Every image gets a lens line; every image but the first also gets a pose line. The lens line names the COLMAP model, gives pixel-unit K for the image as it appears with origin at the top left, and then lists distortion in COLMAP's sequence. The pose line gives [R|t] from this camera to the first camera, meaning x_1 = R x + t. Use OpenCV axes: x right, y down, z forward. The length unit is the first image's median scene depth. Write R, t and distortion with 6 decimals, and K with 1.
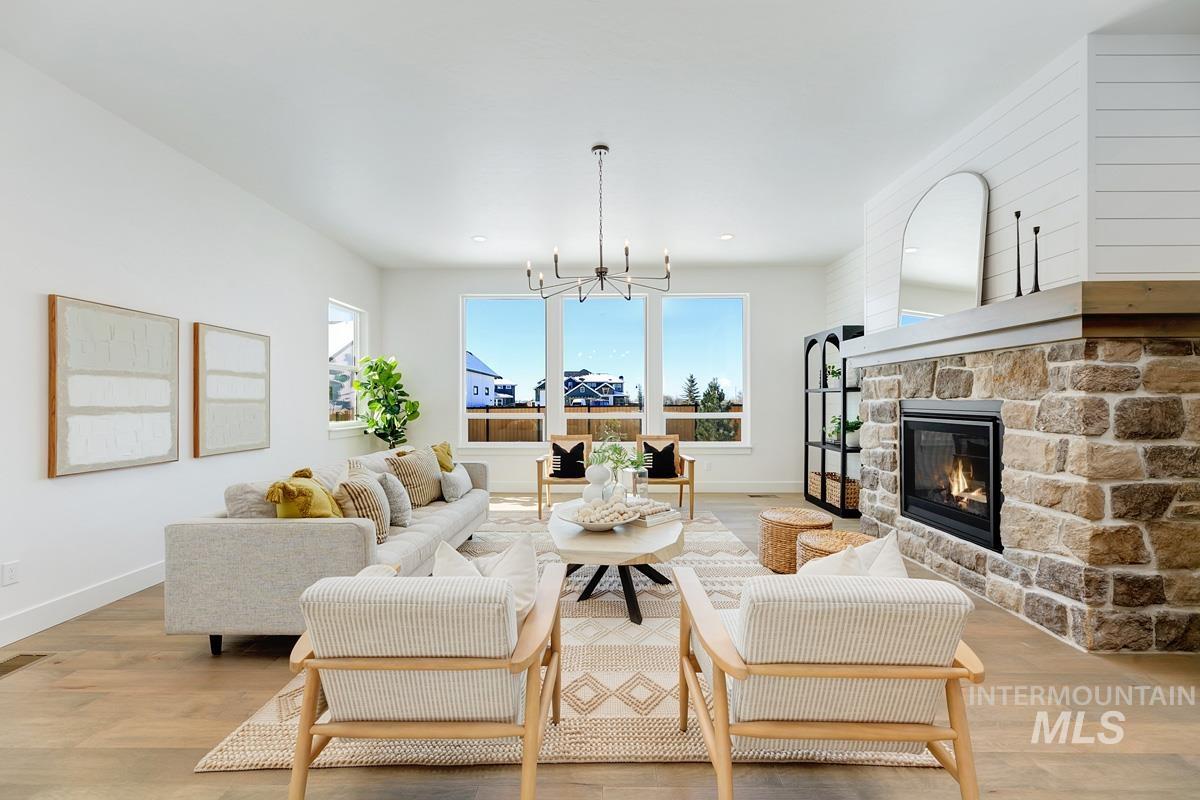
lens RADIAL K [[481.0, 0, 599.4], [0, 481.0, 401.7], [0, 0, 1]] dist [-0.003598, -0.000350]
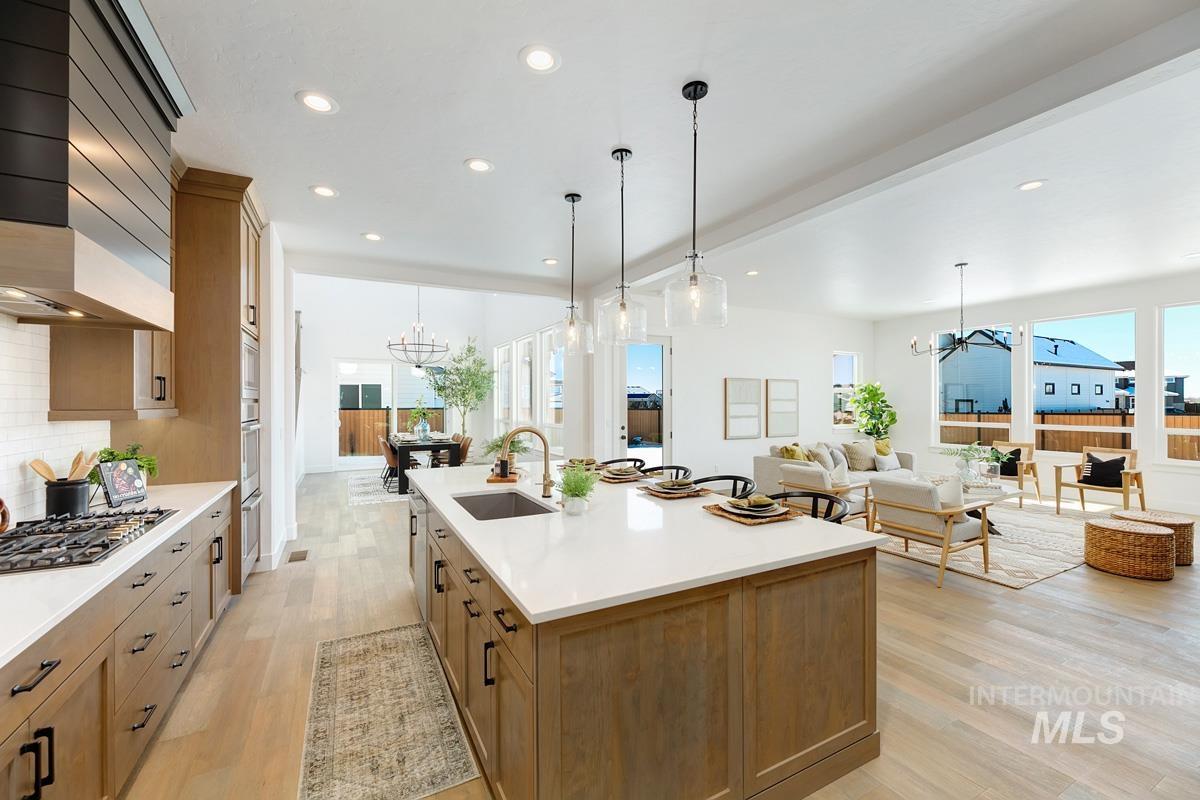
lens RADIAL K [[481.0, 0, 599.4], [0, 481.0, 401.7], [0, 0, 1]] dist [-0.003598, -0.000350]
pose [[0.474961, -0.000403, -0.880007, 0.694878], [0.002120, 0.999998, 0.000686, -0.050451], [0.880005, -0.002192, 0.474960, -0.693124]]
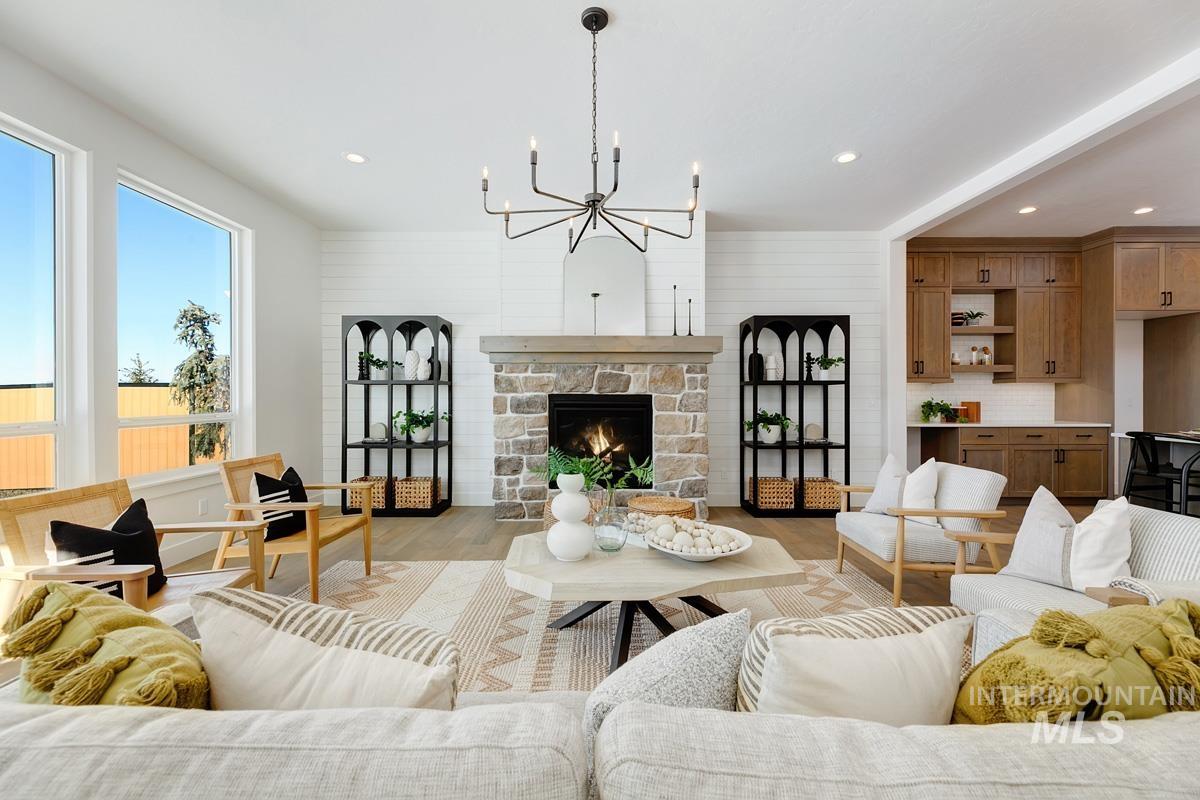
lens RADIAL K [[483.1, 0, 599.7], [0, 483.1, 394.7], [0, 0, 1]] dist [0.002545, 0.000511]
pose [[-0.006550, 0.001683, 0.999977, -0.554065], [0.000843, 0.999998, -0.001678, 0.000742], [-0.999978, 0.000832, -0.006552, 0.816893]]
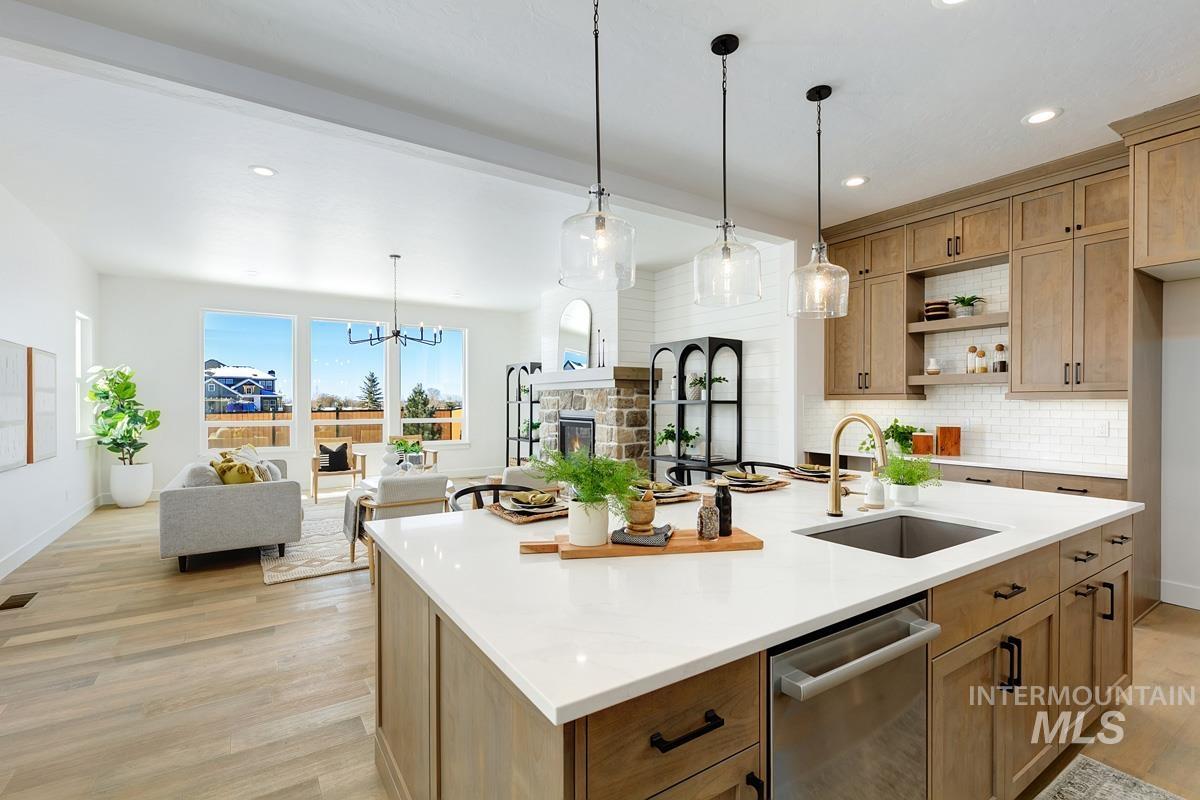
lens RADIAL K [[546.5, 0, 601.4], [0, 546.5, 405.0], [0, 0, 1]] dist [0.000639, 0.000203]
pose [[0.827183, 0.000092, 0.561932, -0.374577], [-0.001179, 0.999998, 0.001571, -0.024541], [-0.561931, -0.001962, 0.827182, -0.747360]]
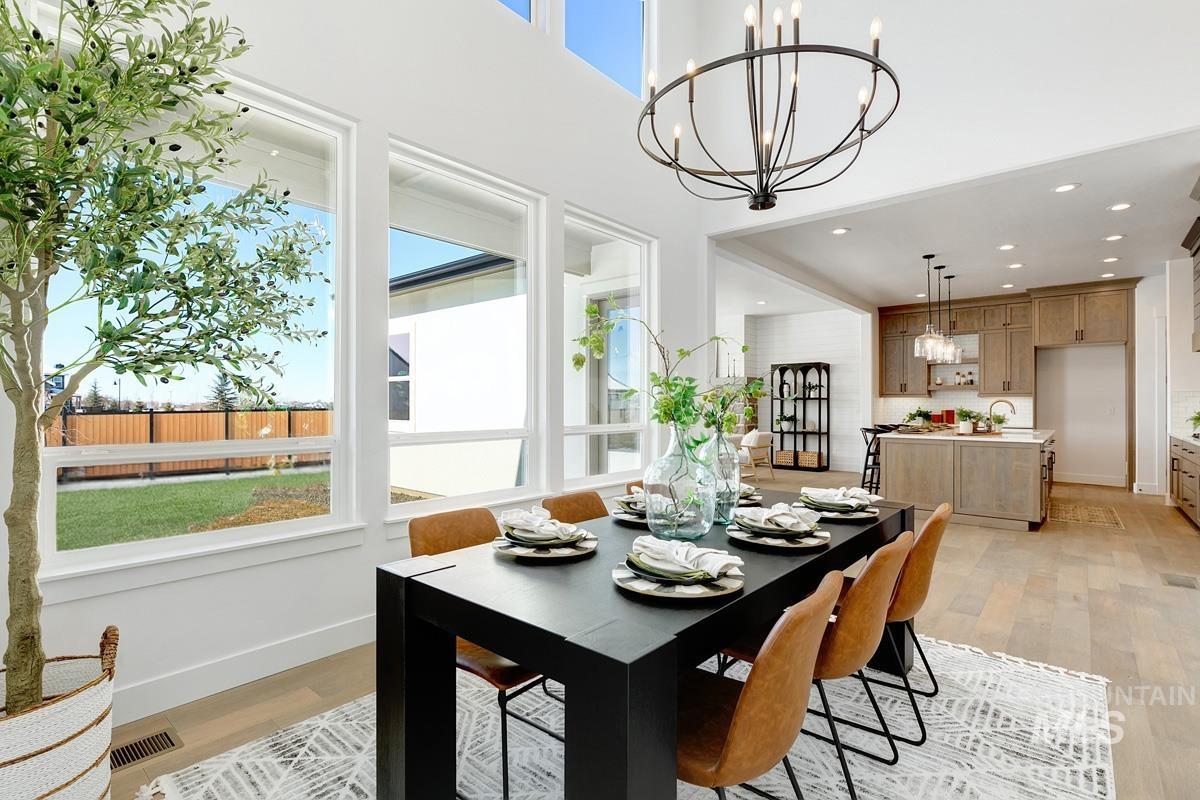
lens RADIAL K [[546.5, 0, 601.4], [0, 546.5, 405.0], [0, 0, 1]] dist [0.000639, 0.000203]
pose [[0.654637, 0.001979, 0.755941, -1.871619], [-0.000928, 0.999998, -0.001815, 0.003966], [-0.755943, 0.000487, 0.654637, -0.639620]]
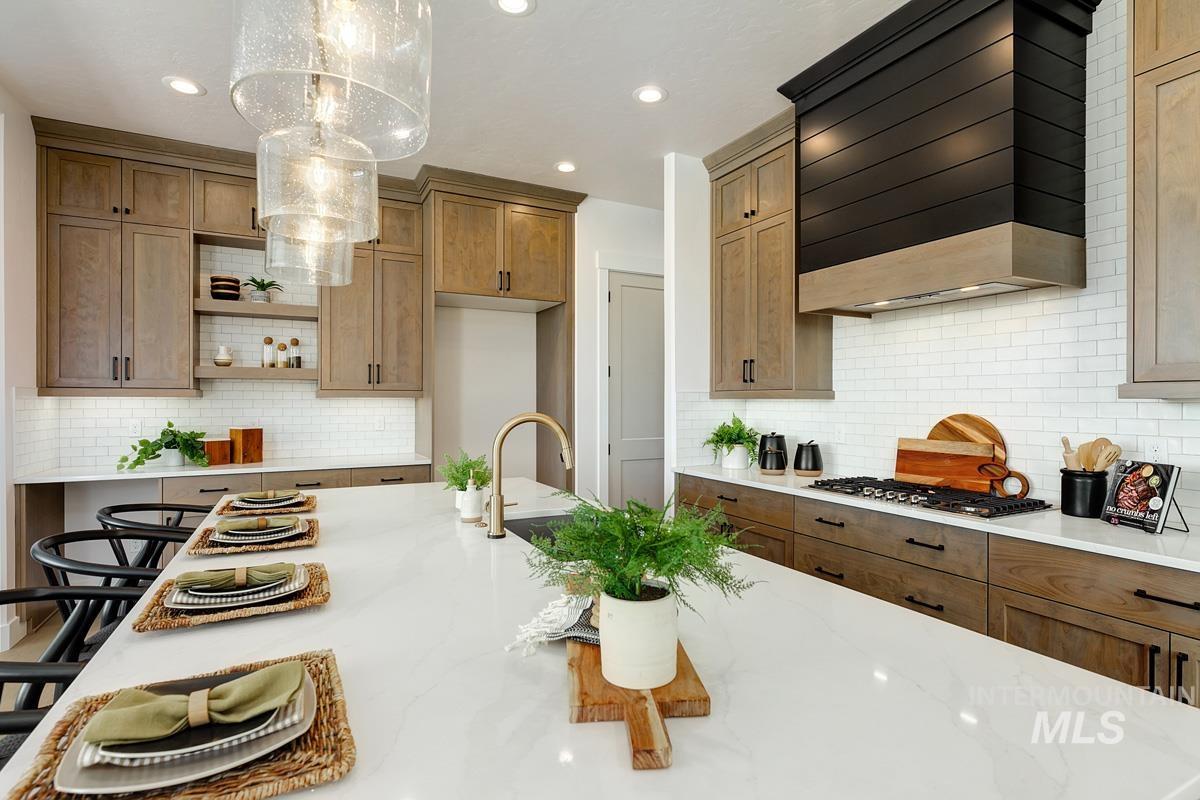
lens RADIAL K [[591.2, 0, 600.0], [0, 591.2, 400.0], [0, 0, 1]] dist [0.002024, 0.000270]
pose [[-0.462166, 0.002964, 0.886789, -0.354110], [0.000425, 0.999995, -0.003121, -0.025495], [-0.886794, -0.001066, -0.462165, -0.306192]]
